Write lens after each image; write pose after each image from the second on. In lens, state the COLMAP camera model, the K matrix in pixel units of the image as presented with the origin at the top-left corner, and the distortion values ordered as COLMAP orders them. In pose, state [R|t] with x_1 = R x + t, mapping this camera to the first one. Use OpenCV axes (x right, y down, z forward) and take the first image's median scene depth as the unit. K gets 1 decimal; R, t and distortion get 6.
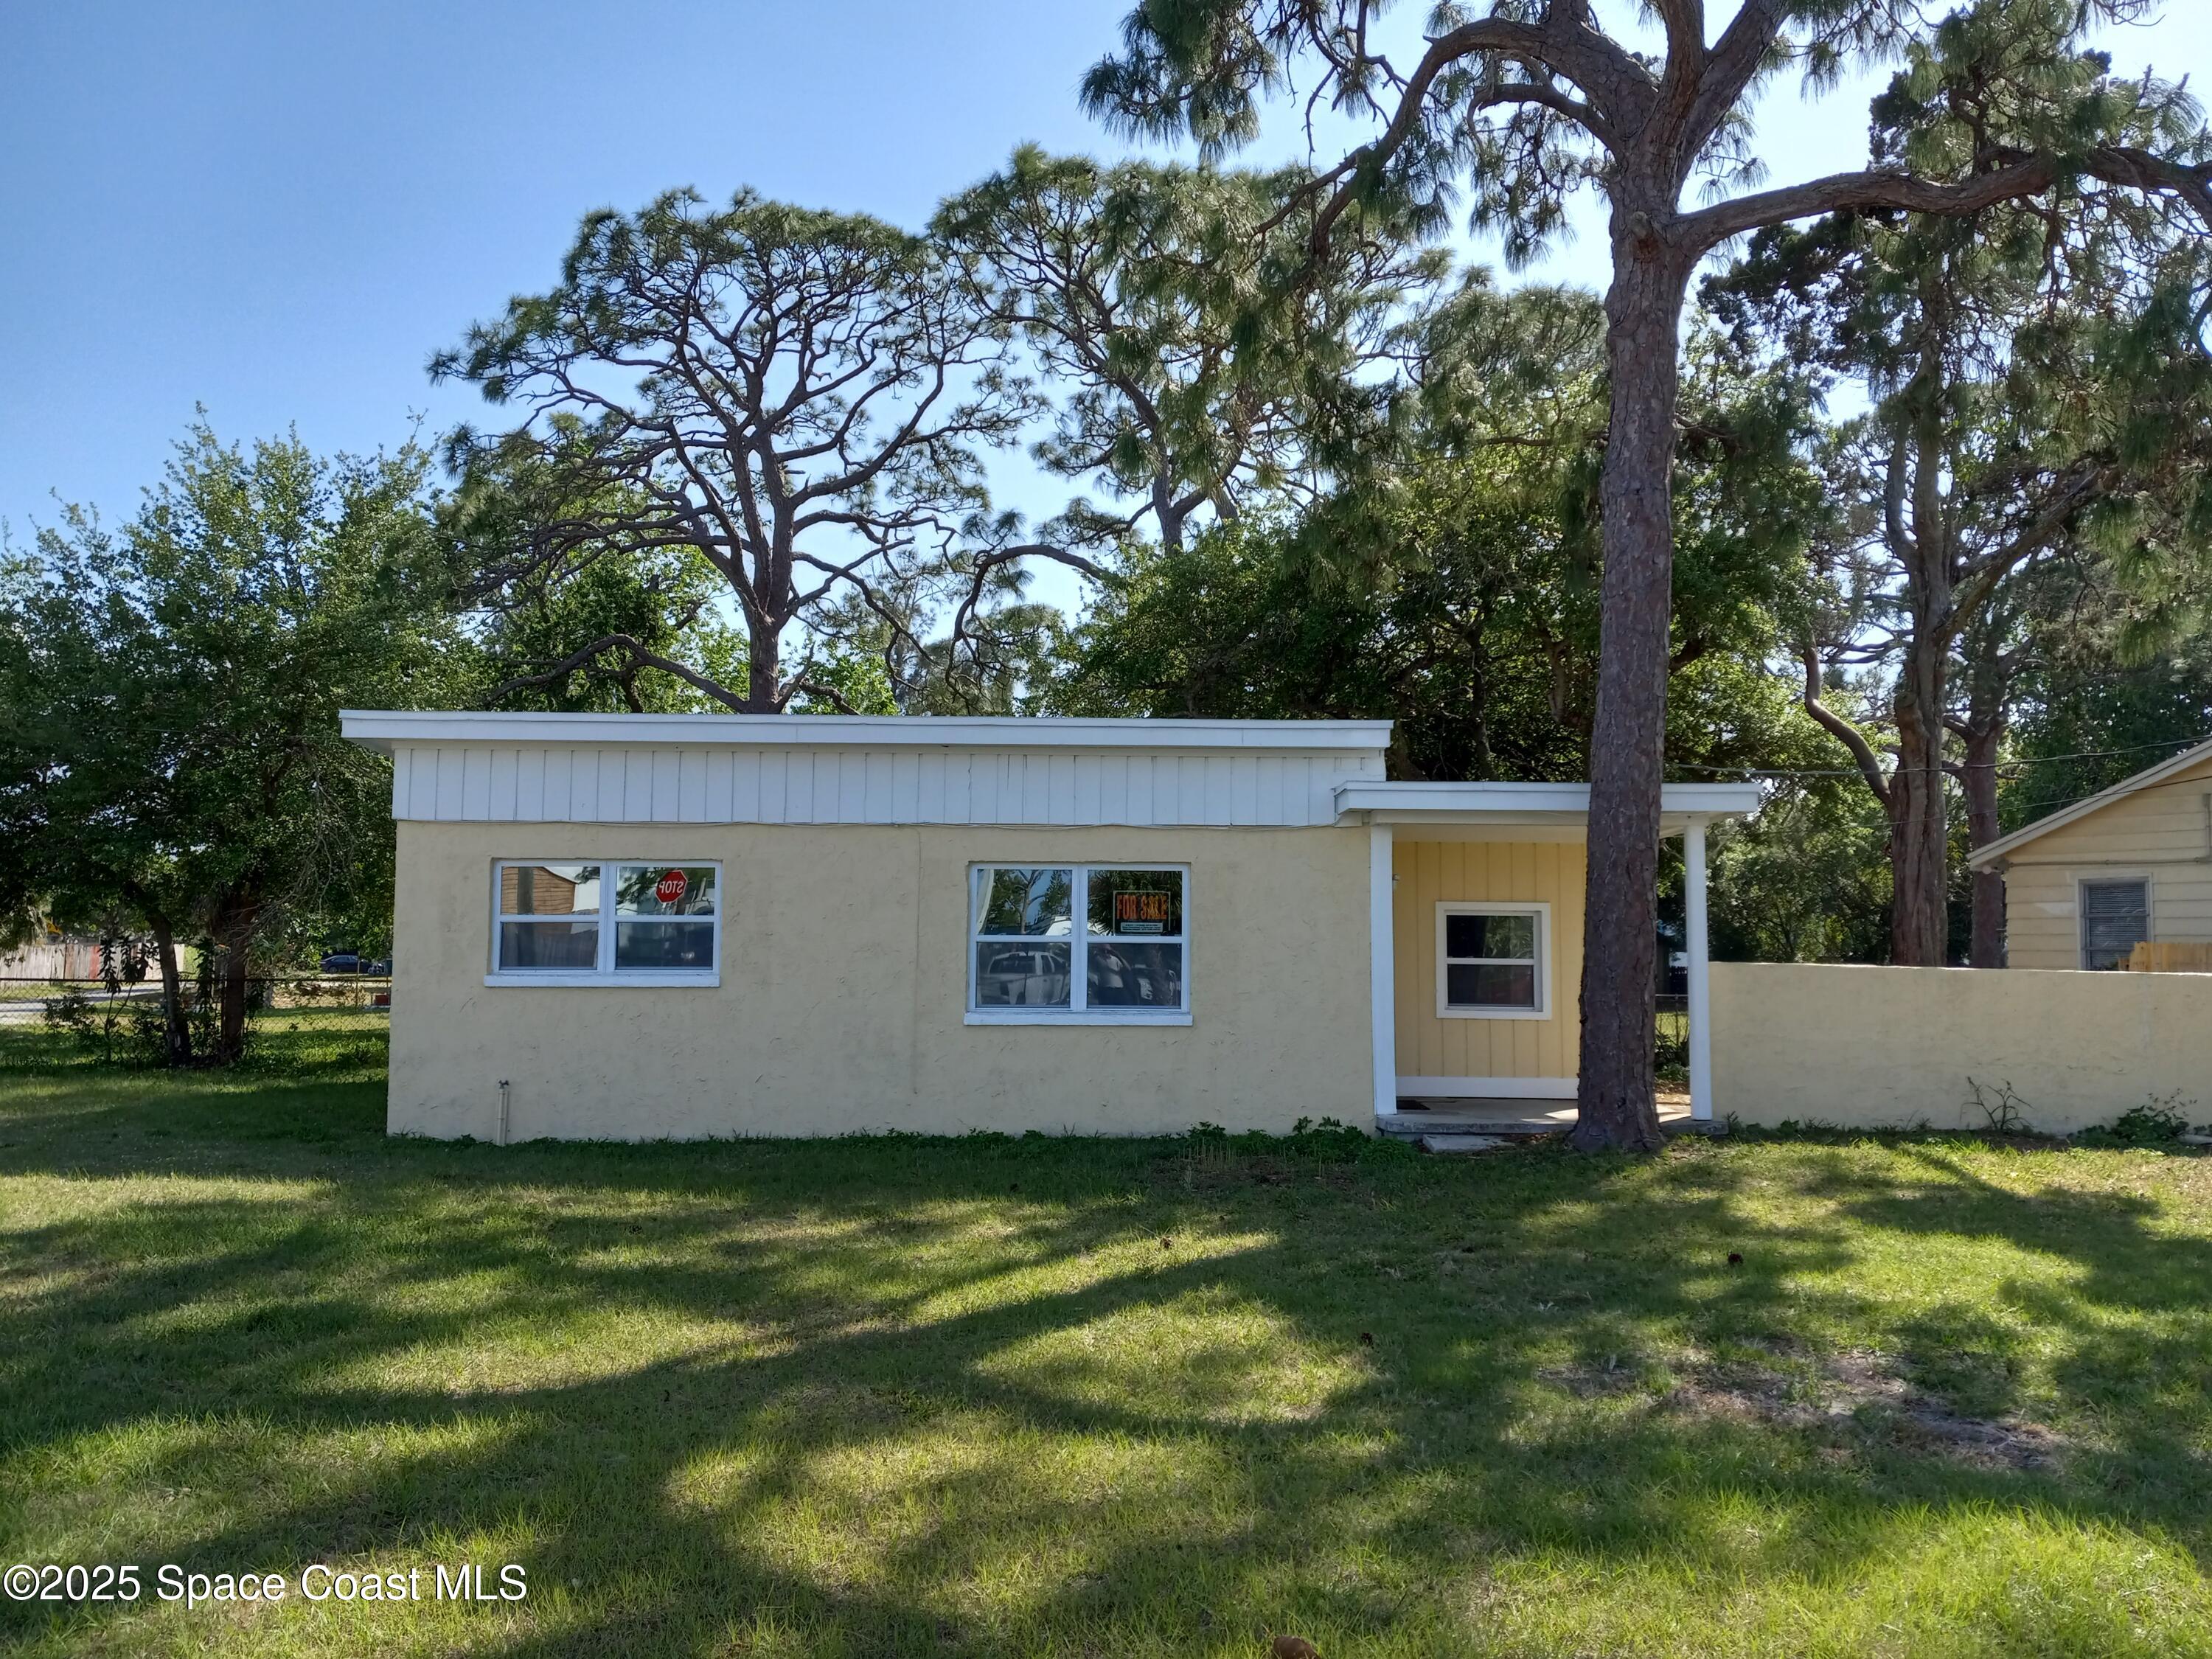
lens RADIAL K [[1835.1, 0, 1106.0], [0, 1835.1, 829.5], [0, 0, 1]] dist [0.075338, -0.004730]
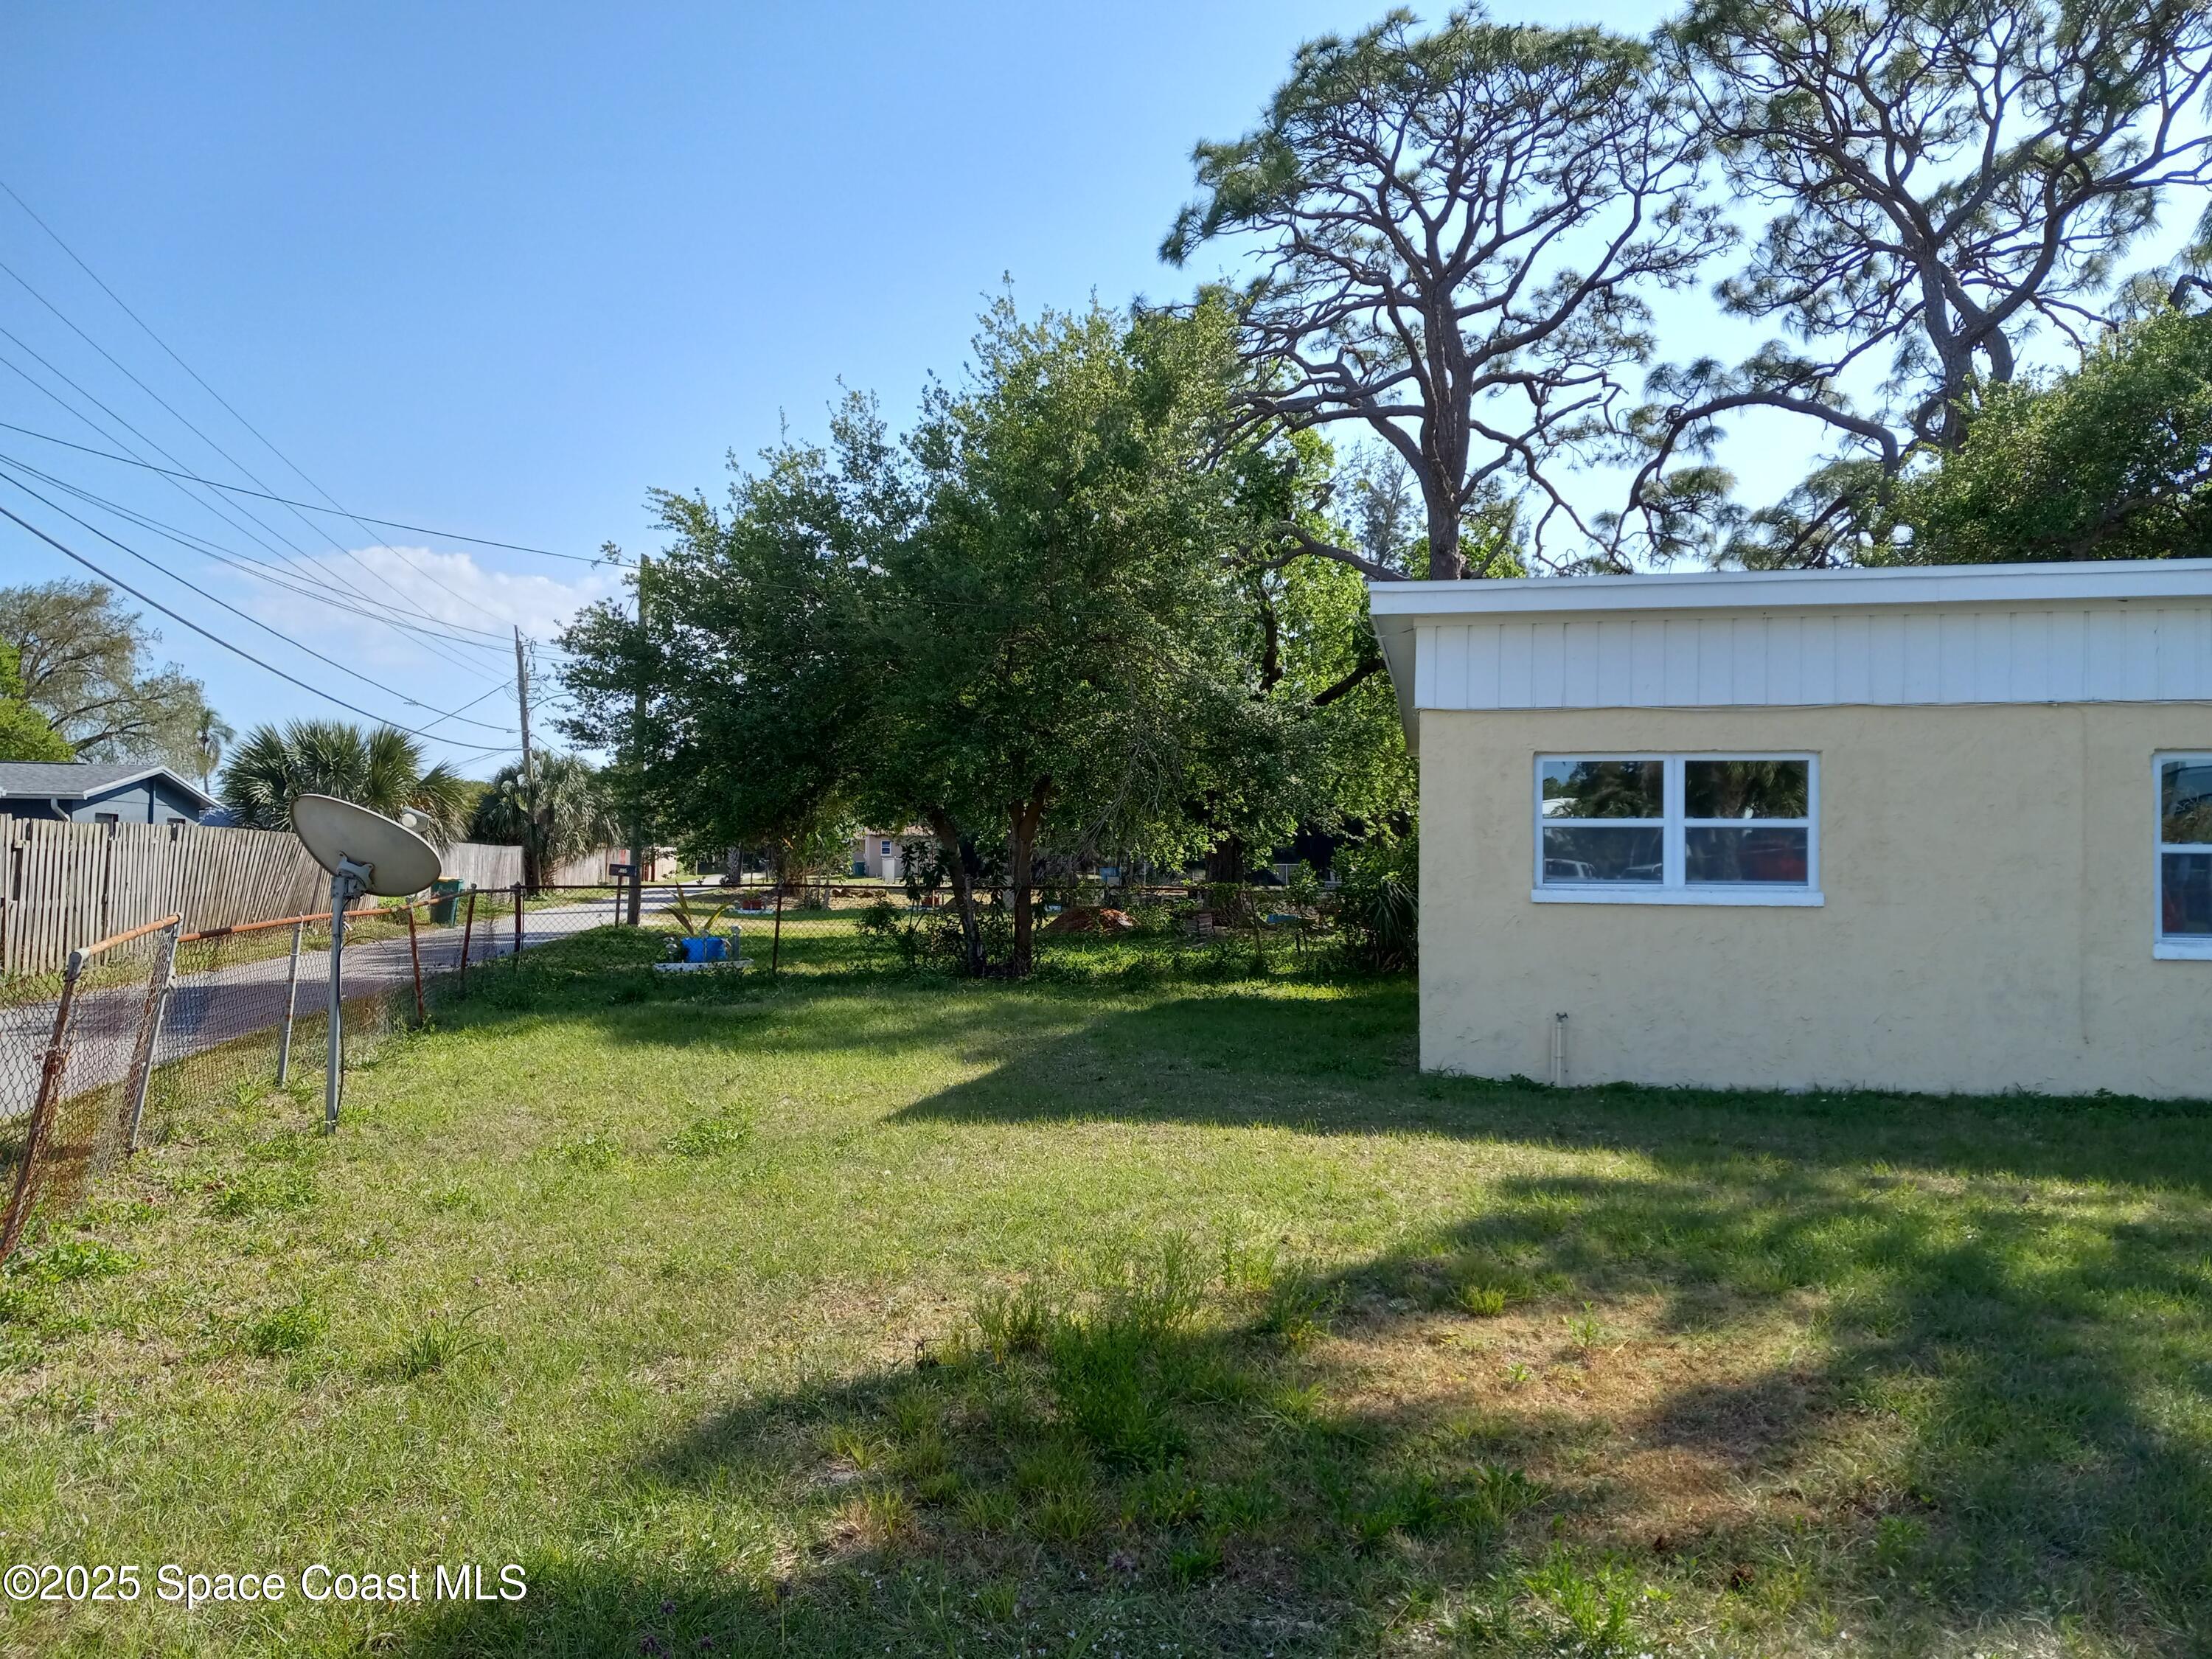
lens RADIAL K [[1749.7, 0, 1106.0], [0, 1749.7, 829.5], [0, 0, 1]] dist [0.087261, 0.001713]
pose [[0.982112, -0.000498, -0.188298, -0.174451], [0.012376, 0.998005, 0.061909, -0.000725], [0.187891, -0.063132, 0.980159, 0.078868]]
